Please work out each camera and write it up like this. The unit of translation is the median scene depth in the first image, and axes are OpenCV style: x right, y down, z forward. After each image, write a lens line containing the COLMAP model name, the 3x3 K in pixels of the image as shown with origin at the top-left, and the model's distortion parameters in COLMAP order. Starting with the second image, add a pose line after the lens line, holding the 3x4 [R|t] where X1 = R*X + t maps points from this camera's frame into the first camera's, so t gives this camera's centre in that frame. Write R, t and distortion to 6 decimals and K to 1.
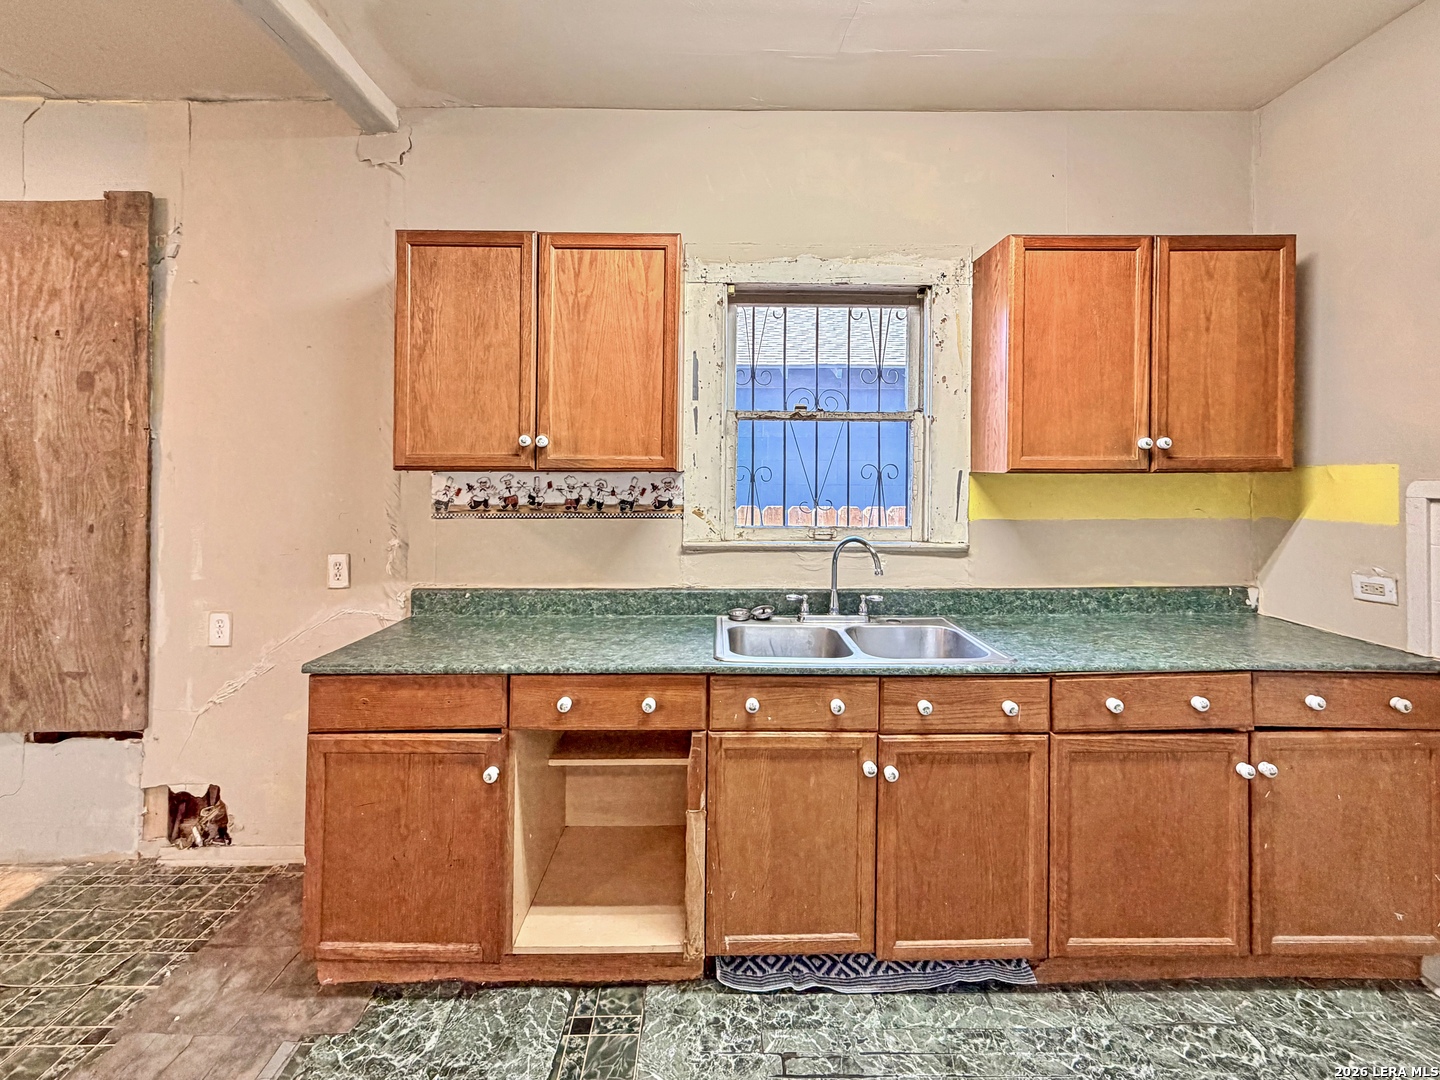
lens RADIAL K [[629.3, 0, 723.0], [0, 629.3, 479.7], [0, 0, 1]] dist [0.012595, 0.000196]
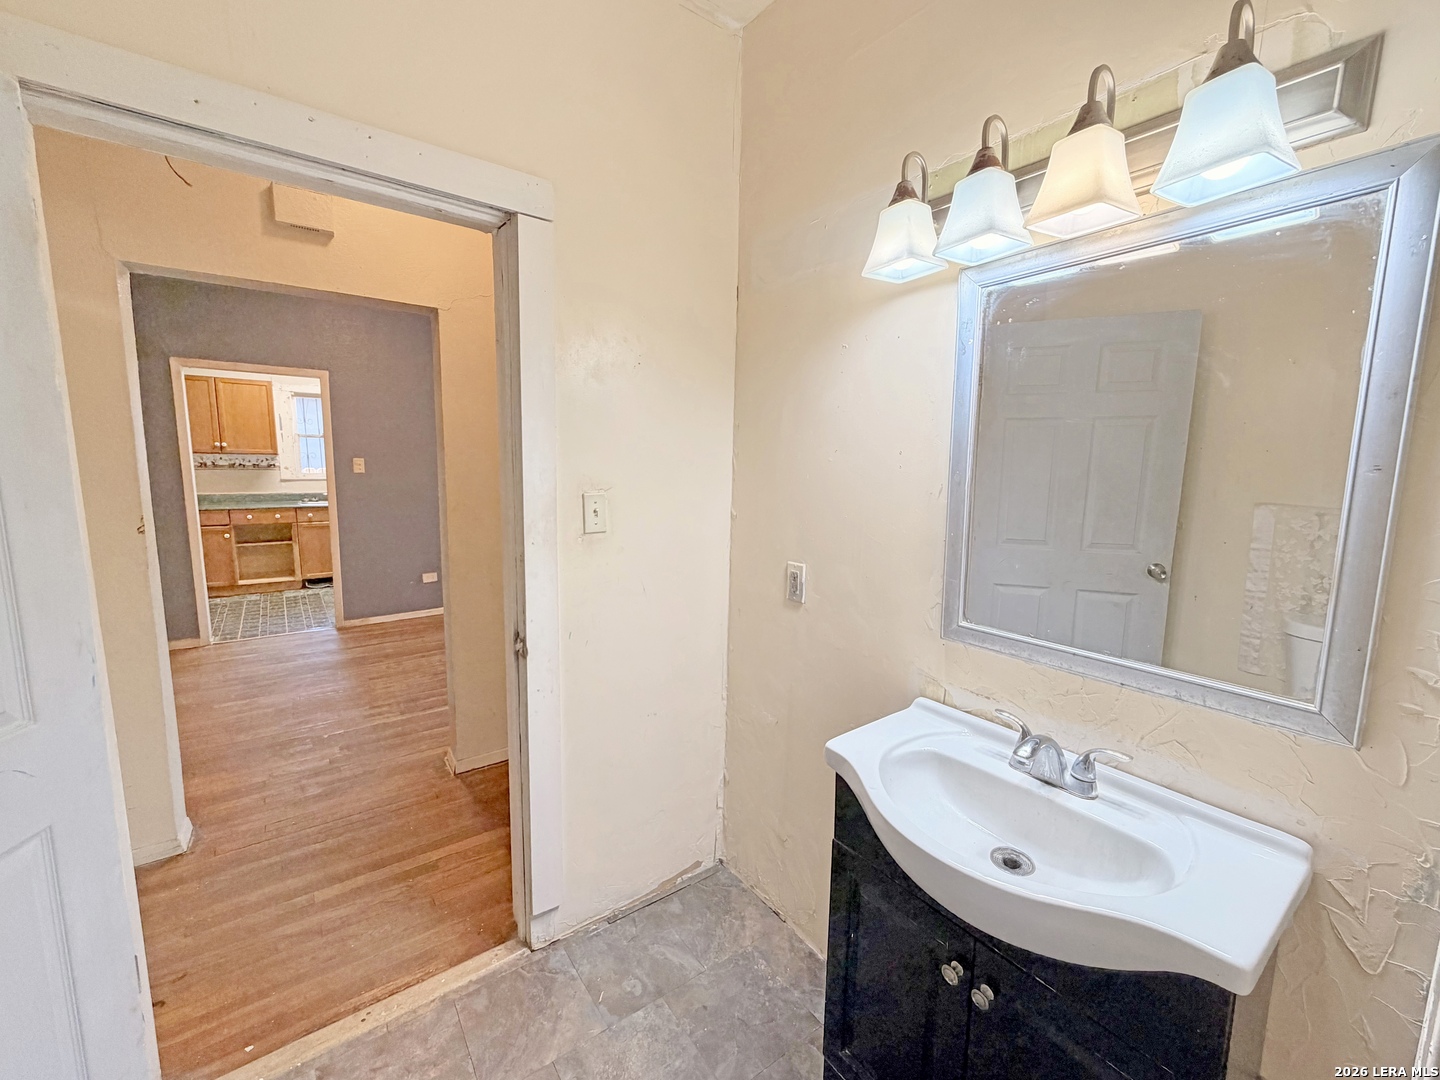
lens RADIAL K [[594.4, 0, 730.6], [0, 594.4, 548.1], [0, 0, 1]] dist [0.003970, -0.000387]
pose [[0.807954, -0.078787, 0.583954, -0.015952], [-0.010795, 0.988875, 0.148355, -0.016379], [-0.589146, -0.126168, 0.798115, -2.715087]]
